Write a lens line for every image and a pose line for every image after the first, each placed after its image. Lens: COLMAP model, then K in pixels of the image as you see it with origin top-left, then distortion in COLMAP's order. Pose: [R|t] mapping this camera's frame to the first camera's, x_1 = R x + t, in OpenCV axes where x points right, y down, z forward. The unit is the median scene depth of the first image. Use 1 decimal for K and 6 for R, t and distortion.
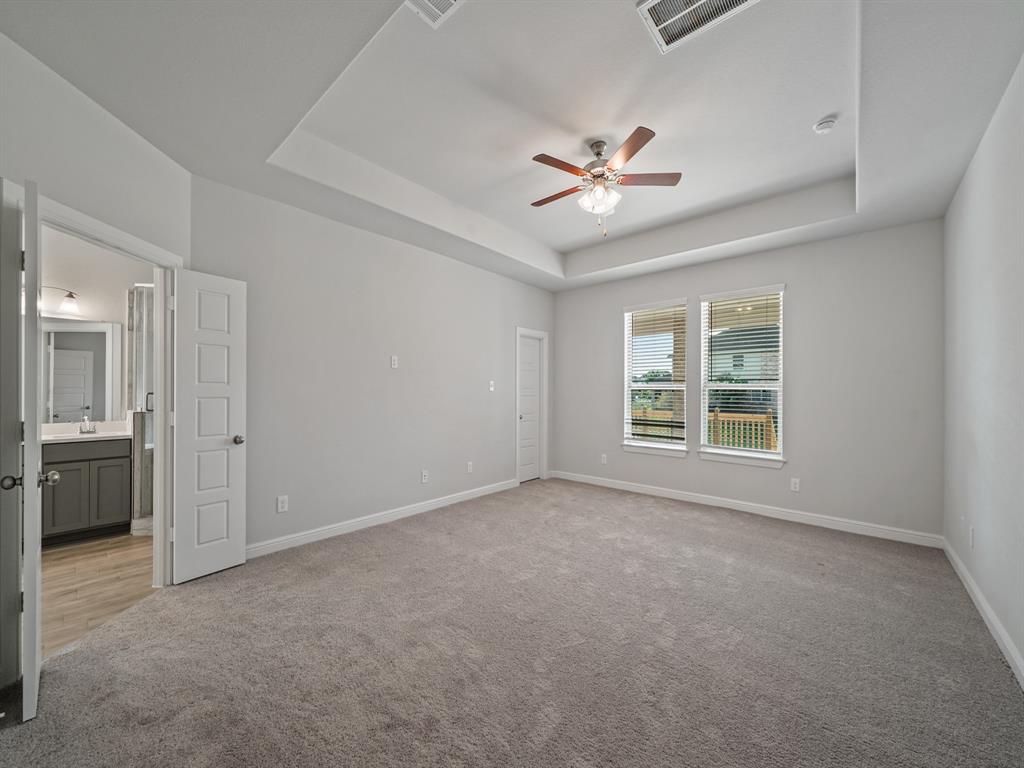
lens RADIAL K [[390.0, 0, 504.5], [0, 390.0, 391.7], [0, 0, 1]] dist [-0.003585, 0.000320]
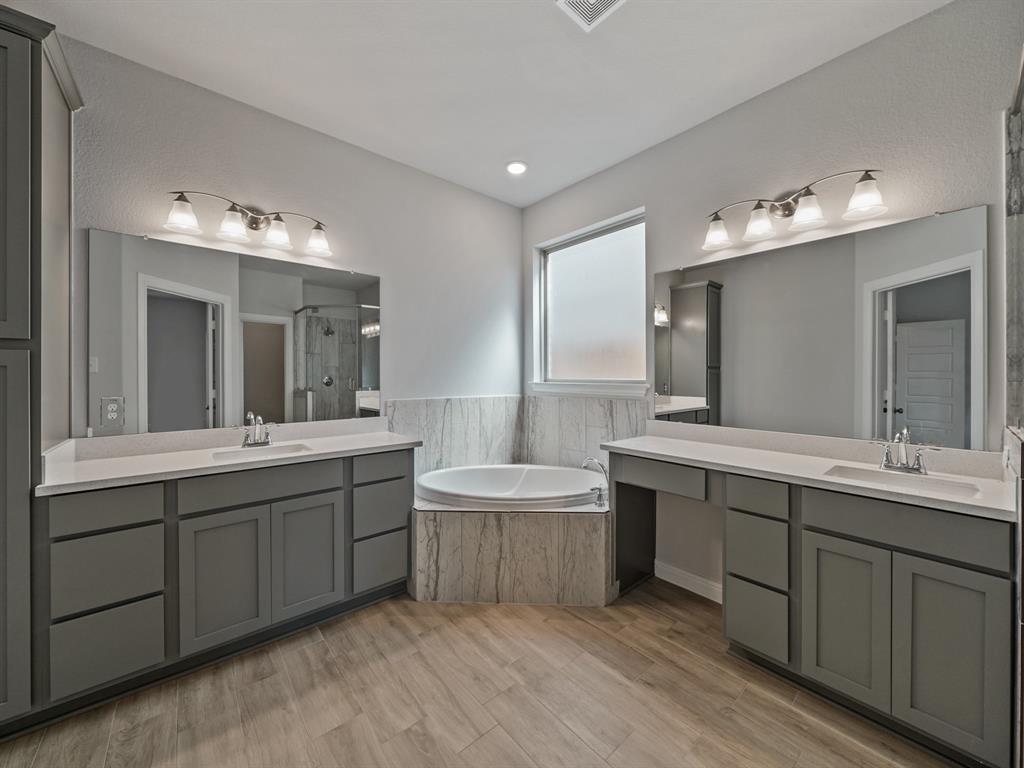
lens RADIAL K [[390.0, 0, 511.4], [0, 390.0, 375.8], [0, 0, 1]] dist [-0.003585, 0.000320]
pose [[-0.124334, -0.000301, -0.992240, -0.538228], [0.003705, 0.999993, -0.000767, -0.003434], [0.992233, -0.003771, -0.124332, 0.572340]]
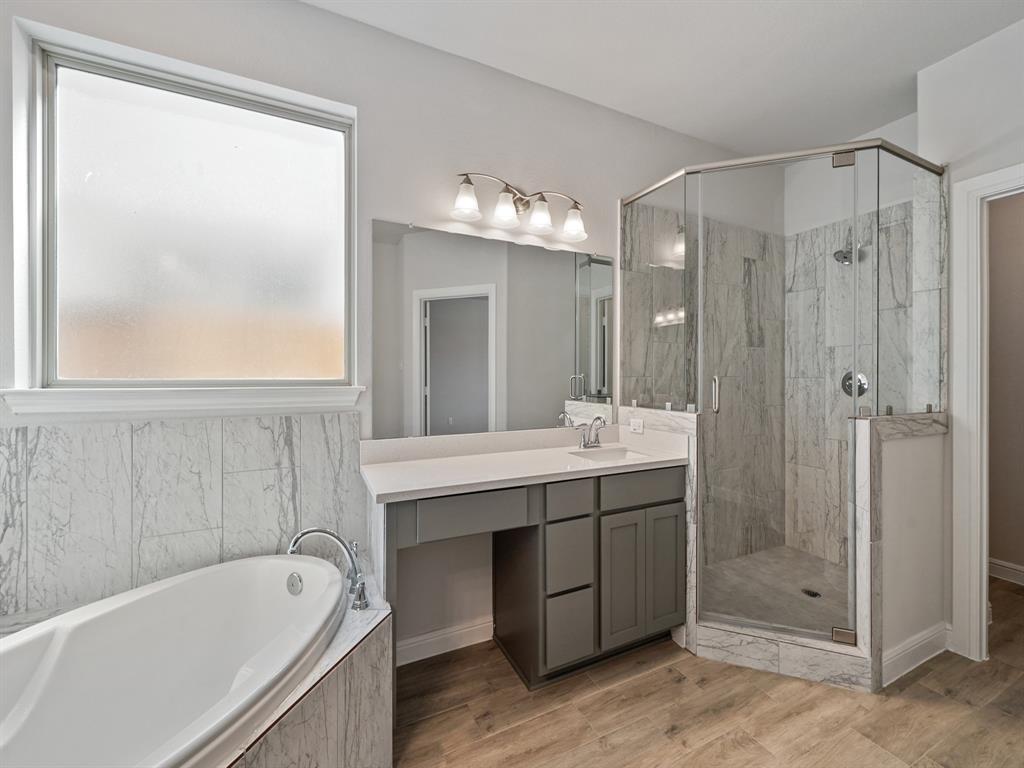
lens RADIAL K [[422.7, 0, 518.8], [0, 422.7, 380.1], [0, 0, 1]] dist [-0.004398, 0.000172]
pose [[0.928611, -0.004112, -0.371033, -0.875387], [0.005936, 0.999975, 0.003775, 0.003799], [0.371008, -0.005708, 0.928612, 0.362402]]
